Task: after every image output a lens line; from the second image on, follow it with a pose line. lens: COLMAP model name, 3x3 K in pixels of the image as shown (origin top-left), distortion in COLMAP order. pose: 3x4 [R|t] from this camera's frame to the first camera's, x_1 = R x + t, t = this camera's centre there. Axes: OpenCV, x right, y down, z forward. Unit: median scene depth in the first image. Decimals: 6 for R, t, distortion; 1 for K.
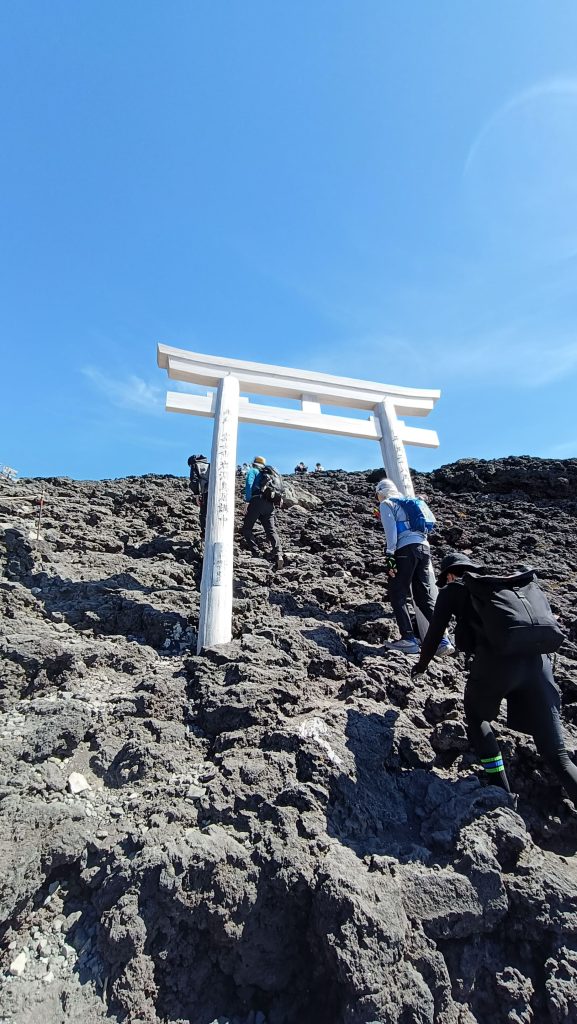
lens RADIAL K [[457.1, 0, 287.4], [0, 457.1, 488.6], [0, 0, 1]] dist [-0.000417, 0.000373]
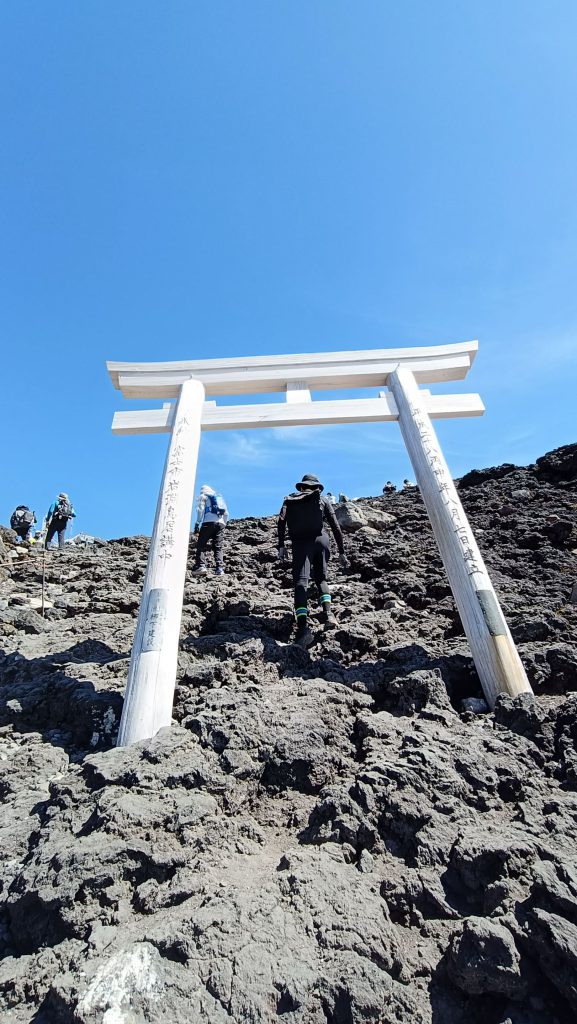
lens RADIAL K [[457.1, 0, 287.4], [0, 457.1, 488.6], [0, 0, 1]] dist [-0.000417, 0.000373]
pose [[0.958802, -0.177008, -0.222188, 0.189346], [0.160009, 0.982776, -0.092454, 0.048259], [0.234726, 0.053093, 0.970611, 0.259615]]
